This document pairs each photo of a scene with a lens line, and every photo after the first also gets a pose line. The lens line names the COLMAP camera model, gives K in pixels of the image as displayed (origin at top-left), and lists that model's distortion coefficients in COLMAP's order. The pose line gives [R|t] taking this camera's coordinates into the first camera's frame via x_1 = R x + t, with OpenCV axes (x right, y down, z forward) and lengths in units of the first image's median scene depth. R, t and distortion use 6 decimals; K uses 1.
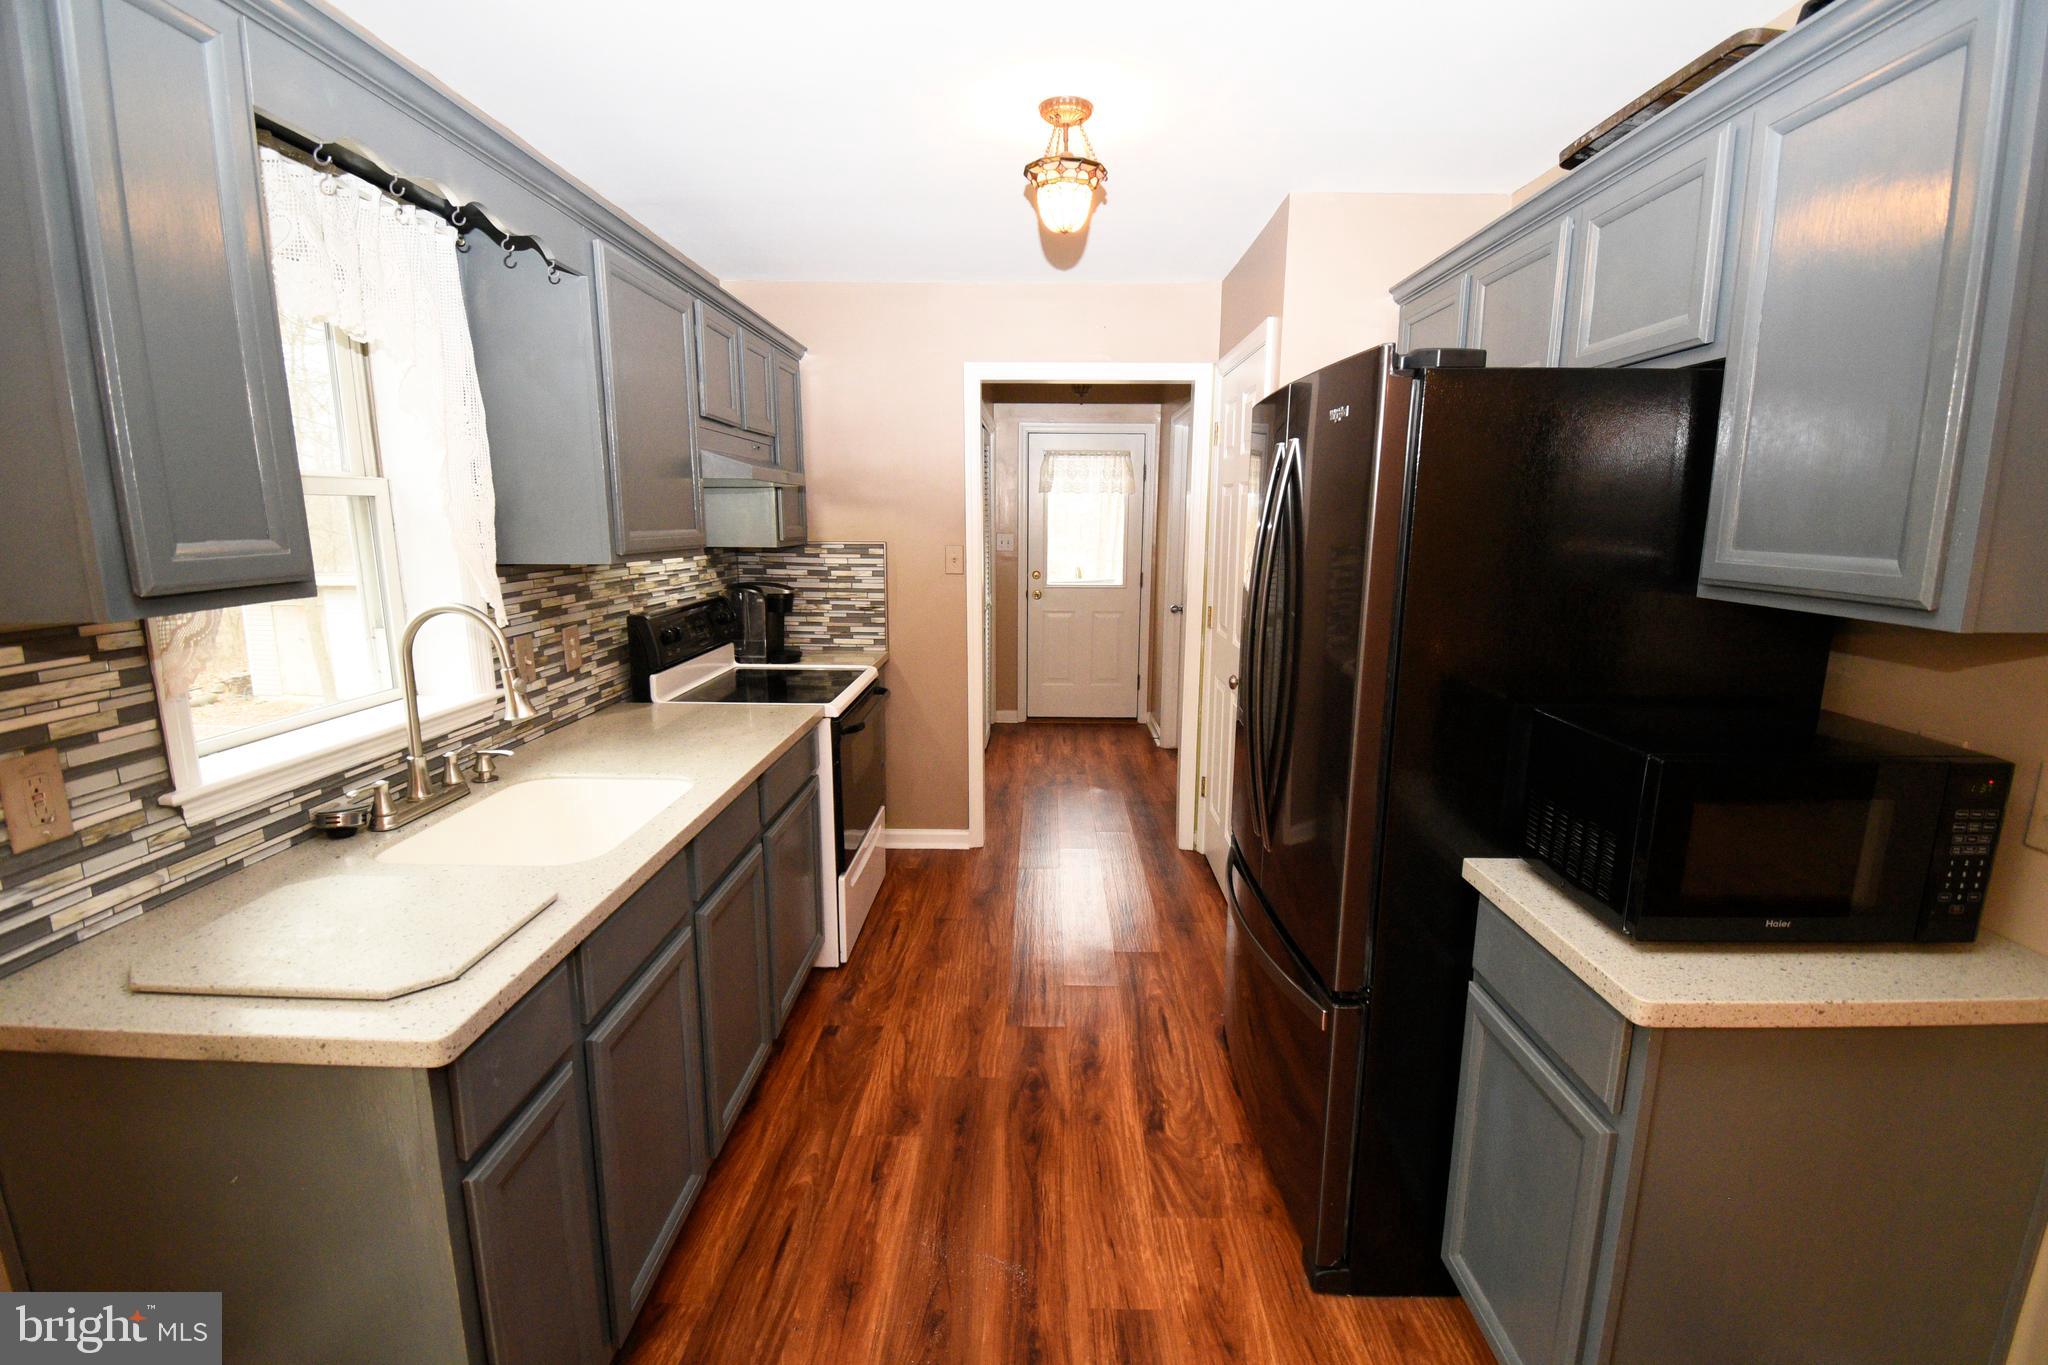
lens RADIAL K [[910.3, 0, 1038.8], [0, 910.3, 682.9], [0, 0, 1]] dist [0.012010, -0.018339]
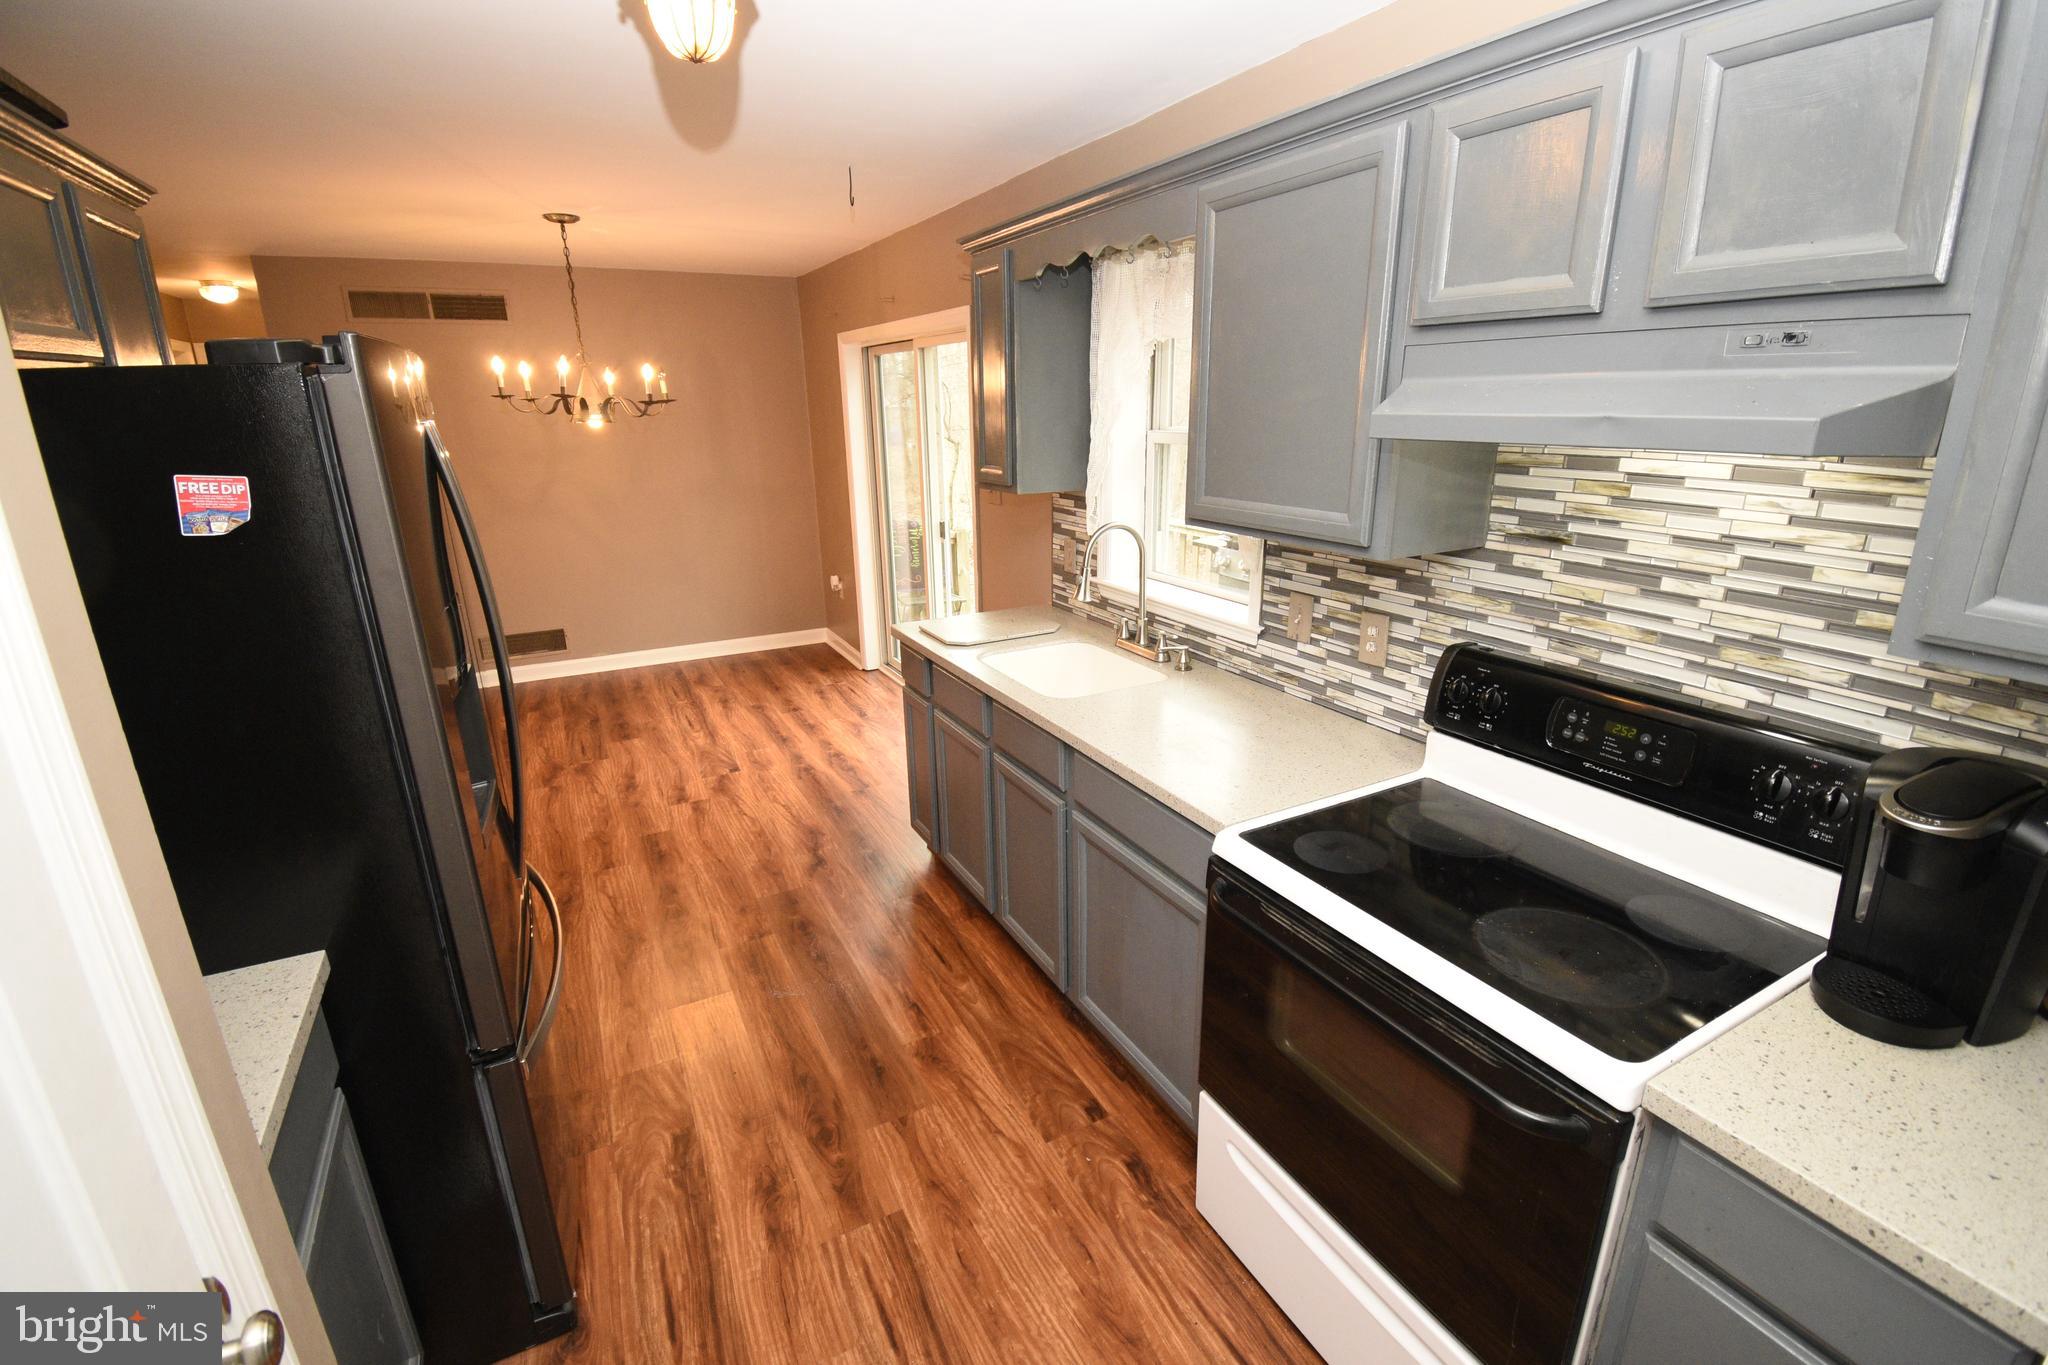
lens RADIAL K [[910.3, 0, 1037.9], [0, 910.3, 686.4], [0, 0, 1]] dist [0.012010, -0.018339]
pose [[-0.880060, 0.148523, -0.451039, 0.152633], [-0.076518, 0.893063, 0.443377, -0.372159], [0.468658, 0.424711, -0.774584, 1.633257]]
